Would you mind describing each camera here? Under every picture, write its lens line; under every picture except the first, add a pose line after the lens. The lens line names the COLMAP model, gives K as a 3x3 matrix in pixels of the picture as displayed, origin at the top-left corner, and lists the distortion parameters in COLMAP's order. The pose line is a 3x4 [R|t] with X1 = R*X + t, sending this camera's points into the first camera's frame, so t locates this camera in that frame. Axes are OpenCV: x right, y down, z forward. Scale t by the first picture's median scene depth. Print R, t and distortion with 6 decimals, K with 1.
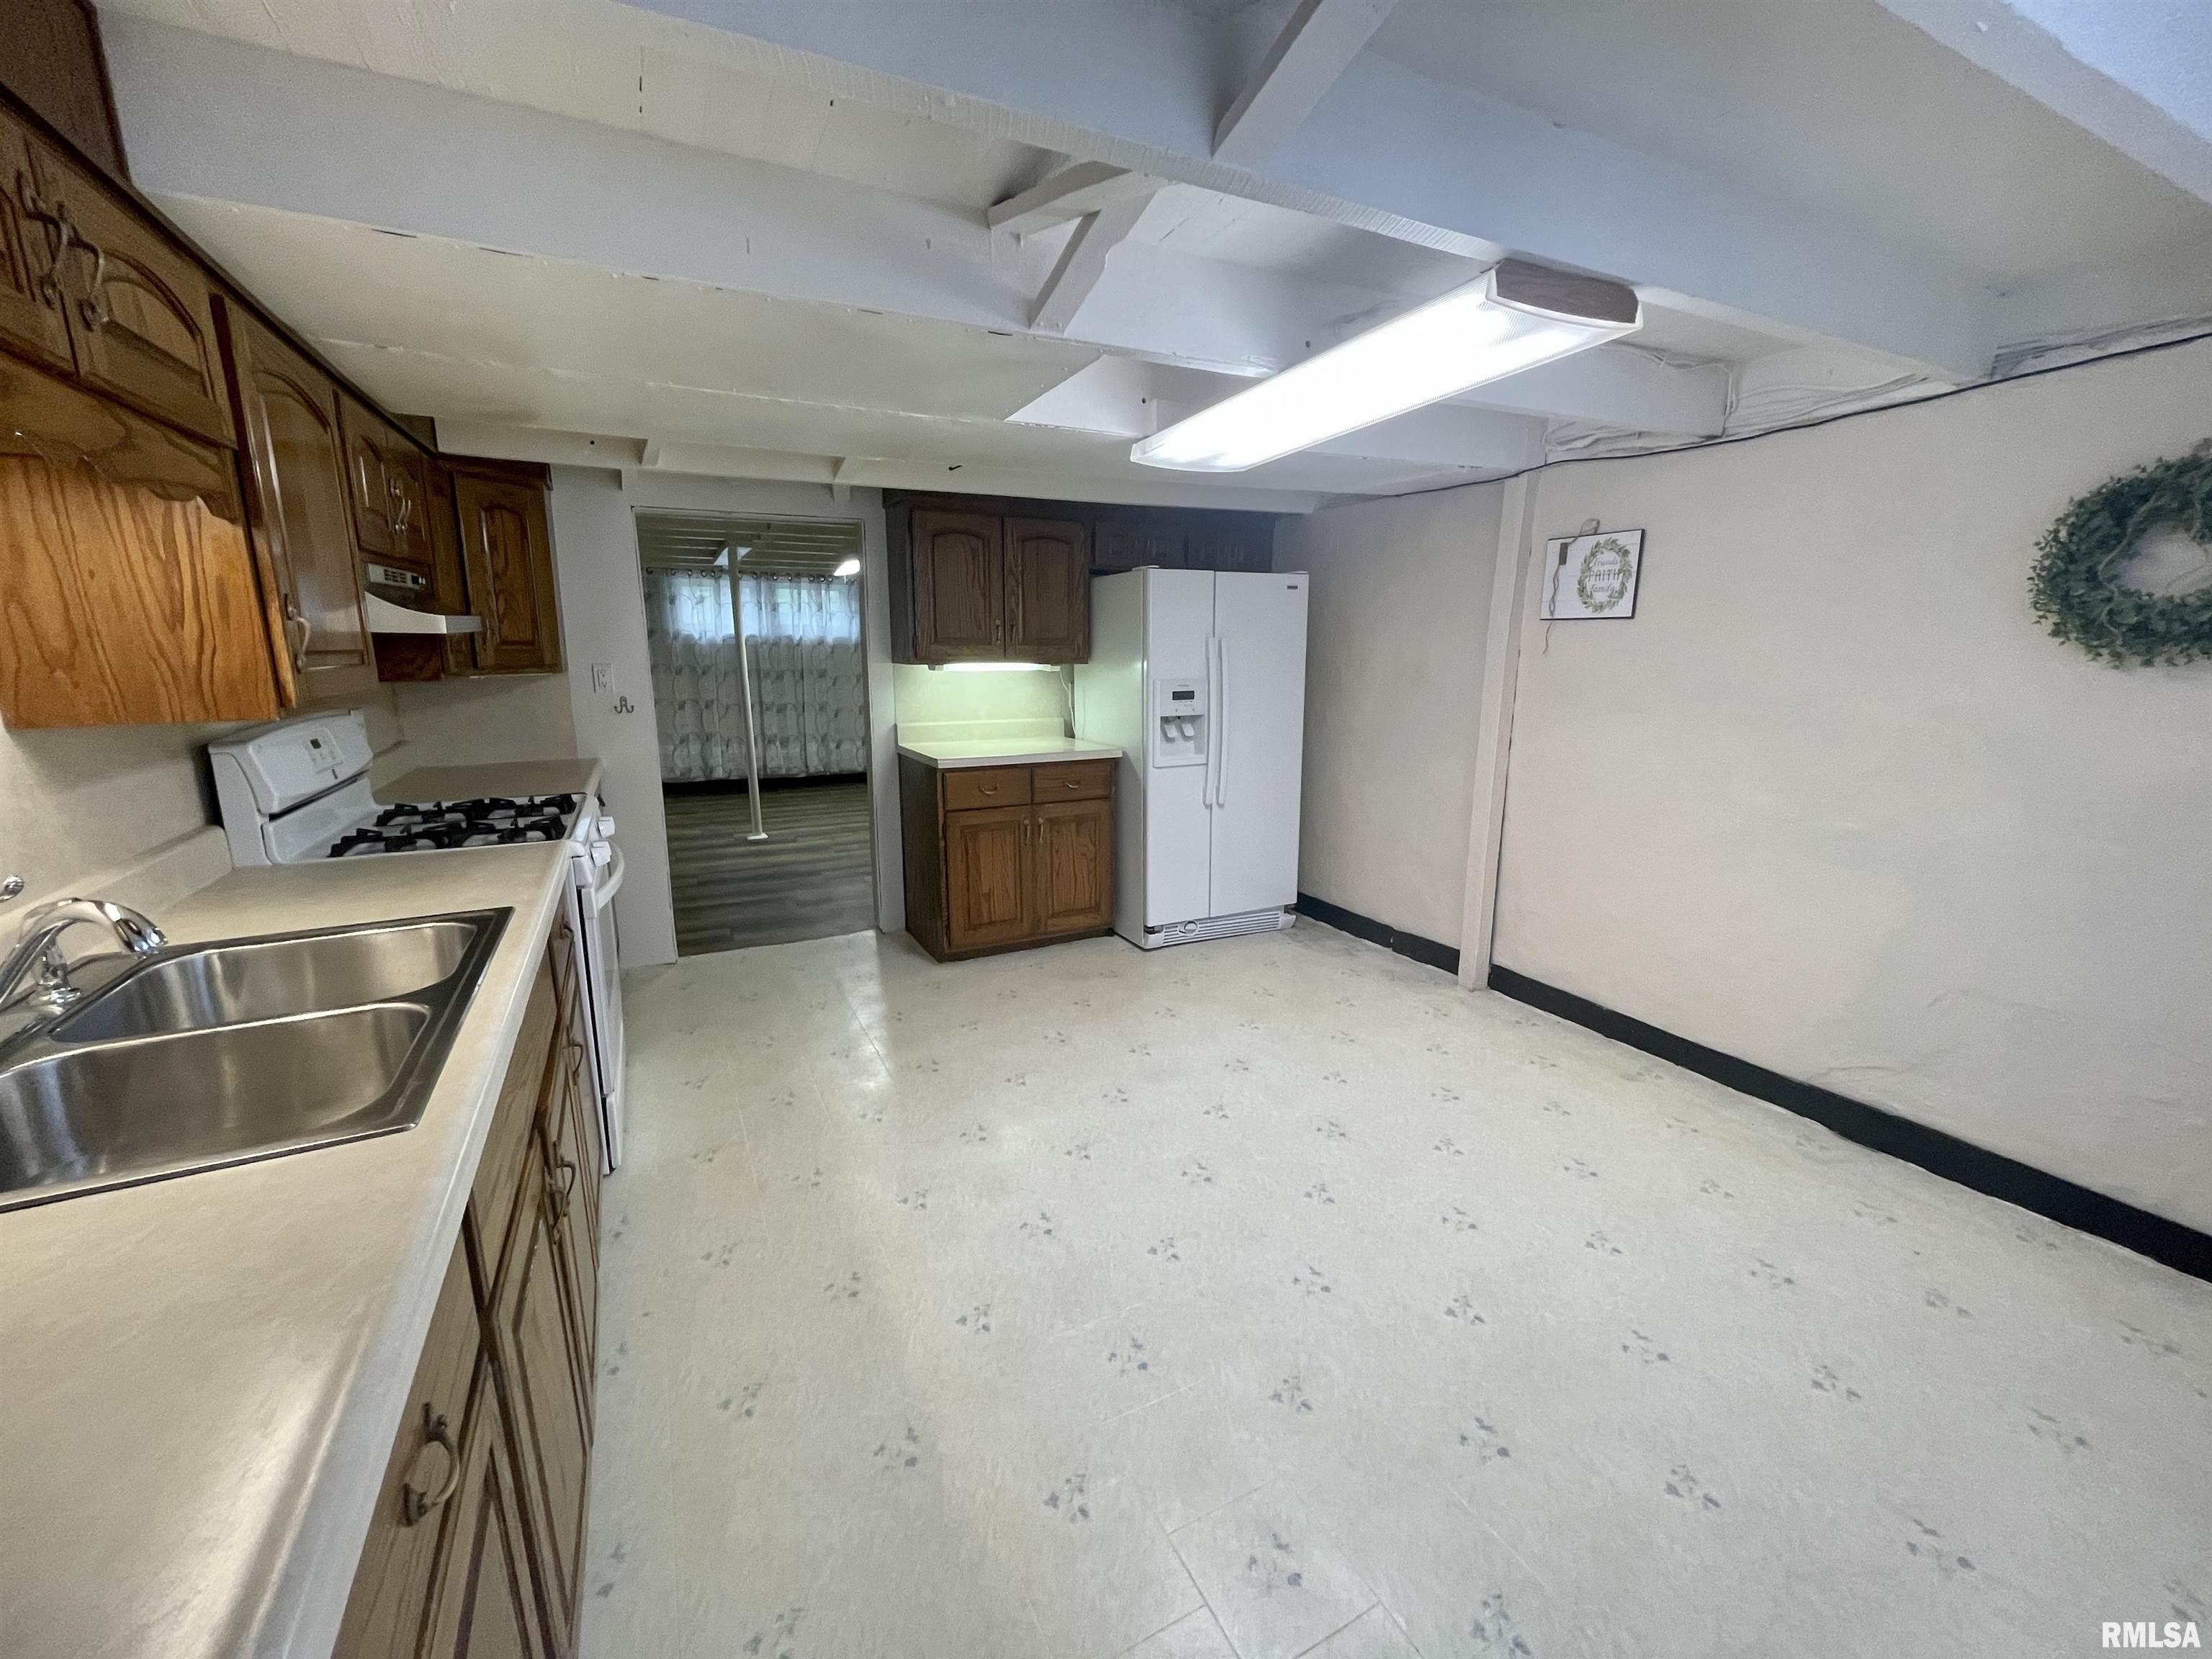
lens RADIAL K [[888.7, 0, 1106.0], [0, 888.7, 829.5], [0, 0, 1]] dist [0.001142, 0.000154]
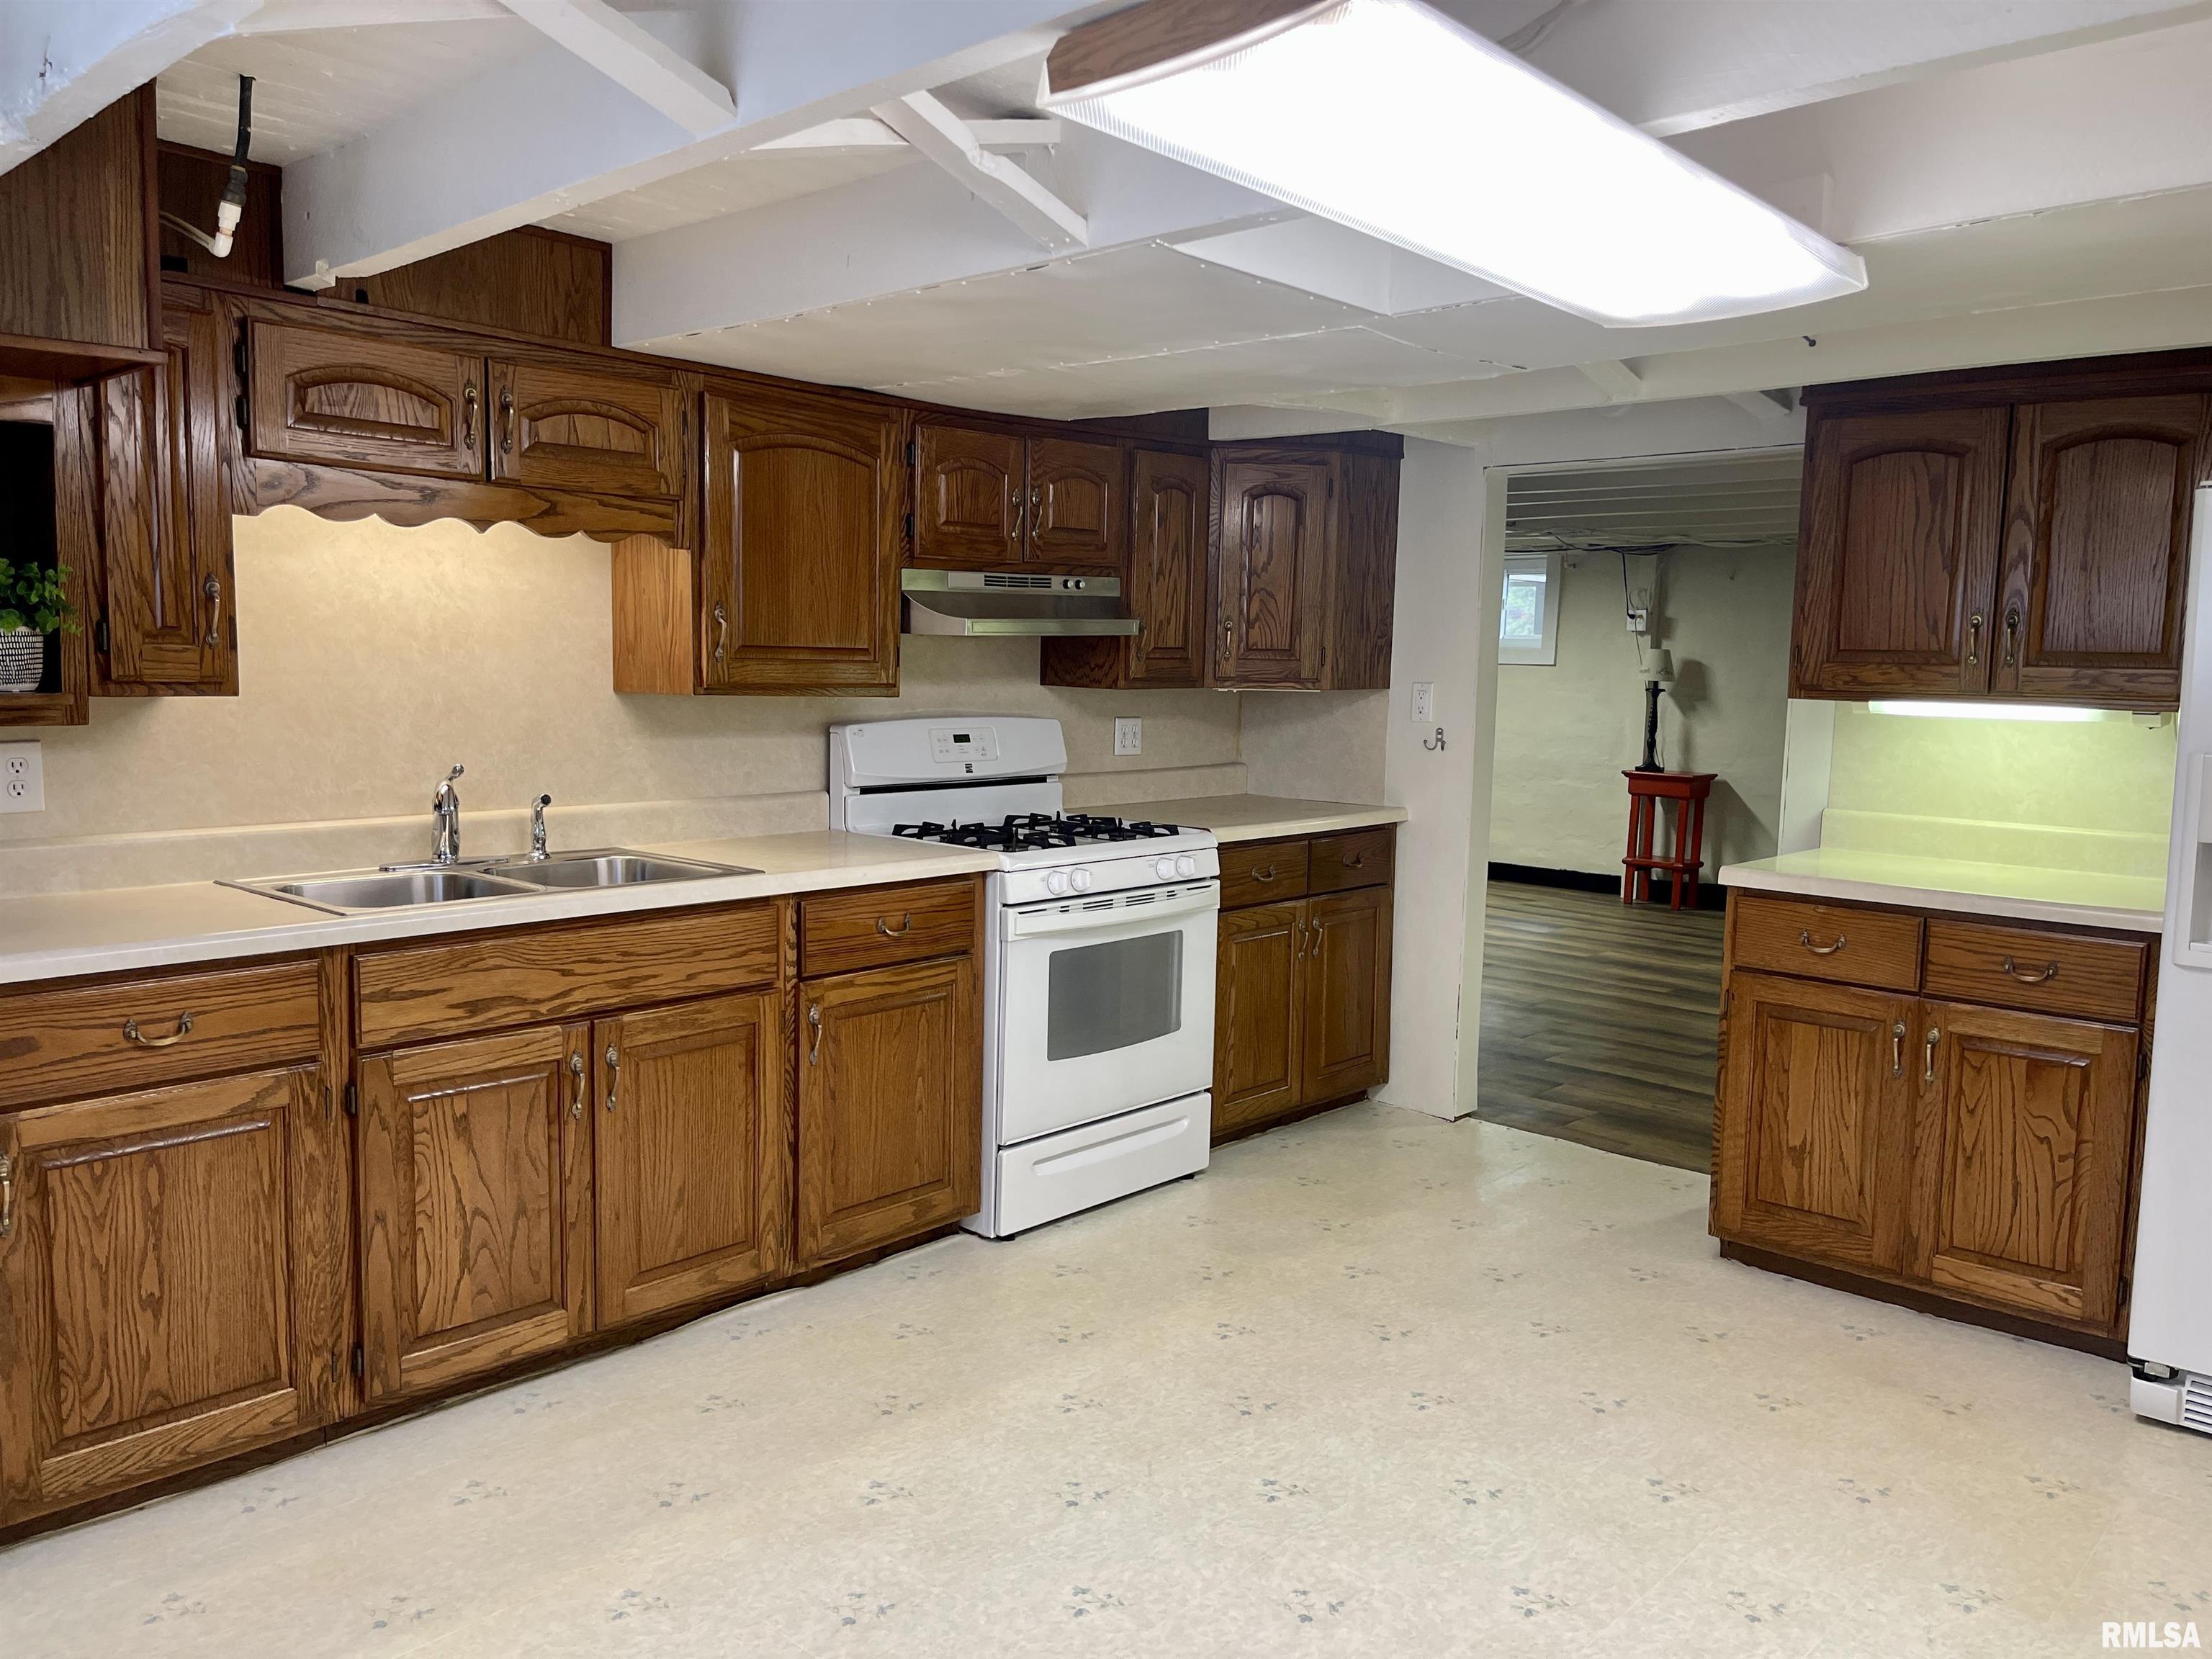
lens RADIAL K [[1674.1, 0, 1097.8], [0, 1674.1, 824.3], [0, 0, 1]] dist [0.048234, -0.049204]
pose [[0.342261, 0.102662, -0.933980, 0.762299], [-0.211610, 0.976899, 0.029834, -0.065234], [0.915467, 0.187428, 0.356078, 0.329884]]
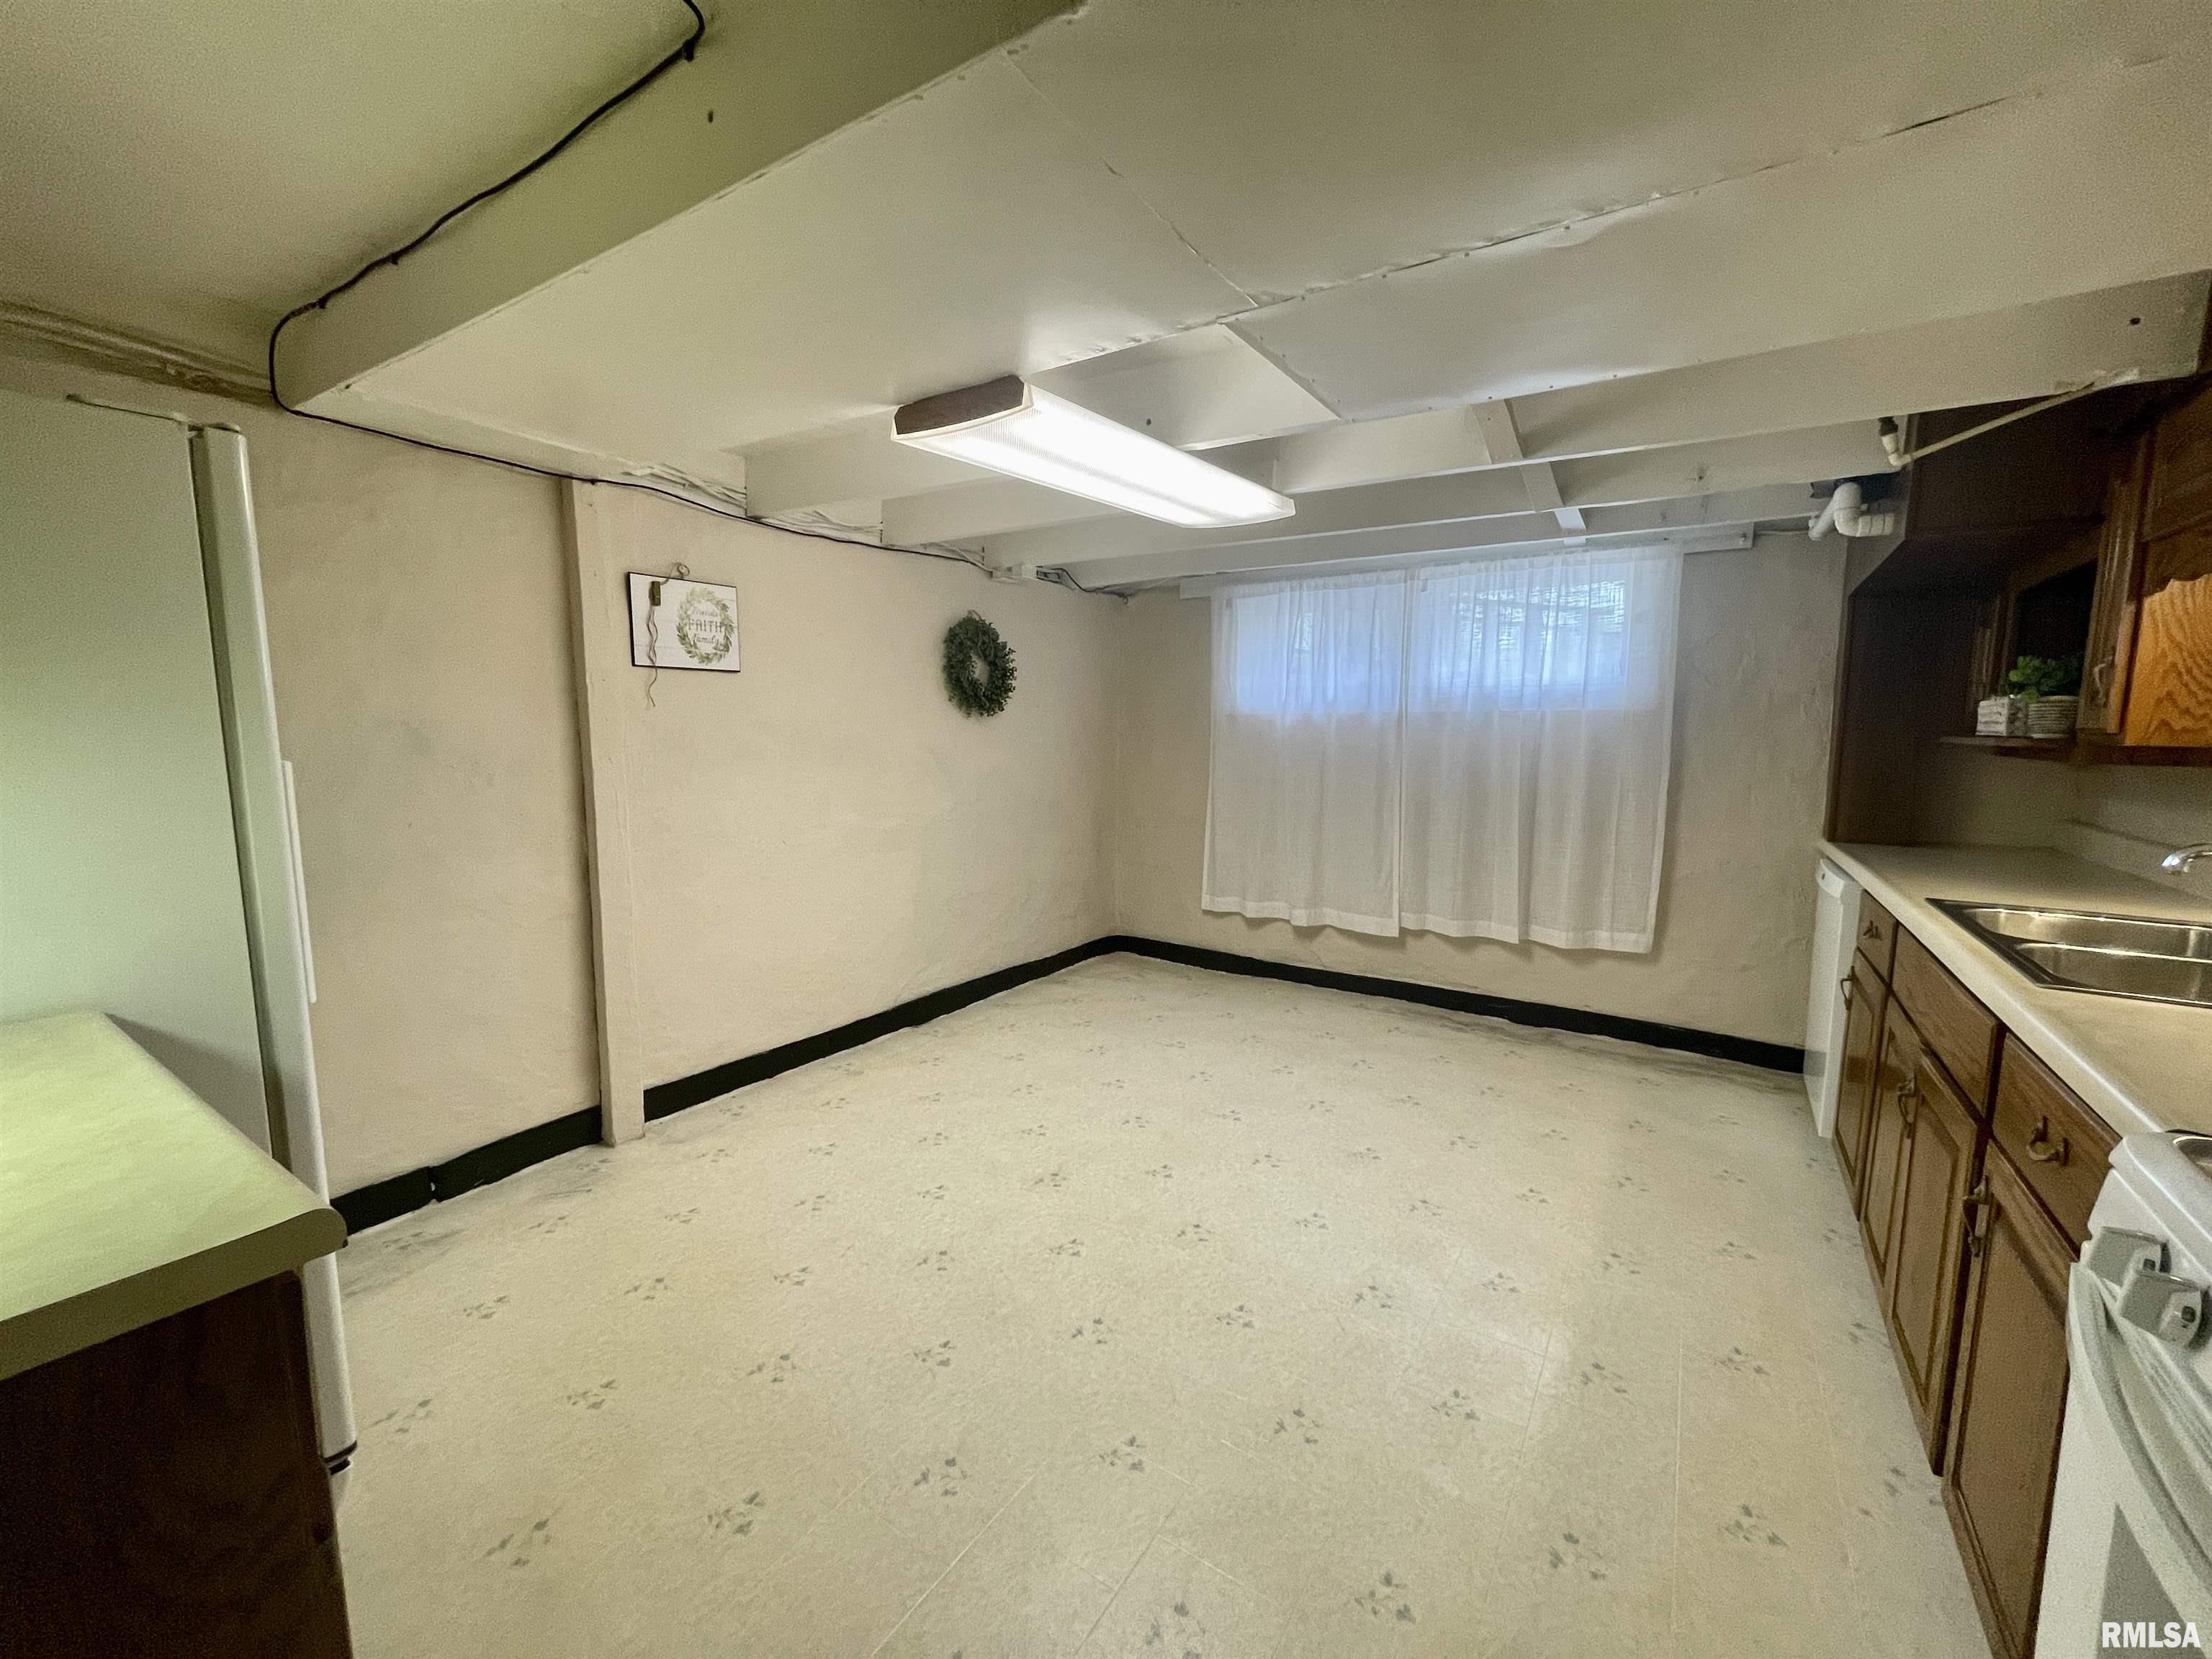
lens RADIAL K [[888.7, 0, 1106.0], [0, 888.7, 829.5], [0, 0, 1]] dist [0.001142, 0.000154]
pose [[-0.482646, -0.106430, 0.869325, -0.502493], [0.172024, 0.961734, 0.213250, -0.201282], [-0.858755, 0.252469, -0.445868, 1.096344]]
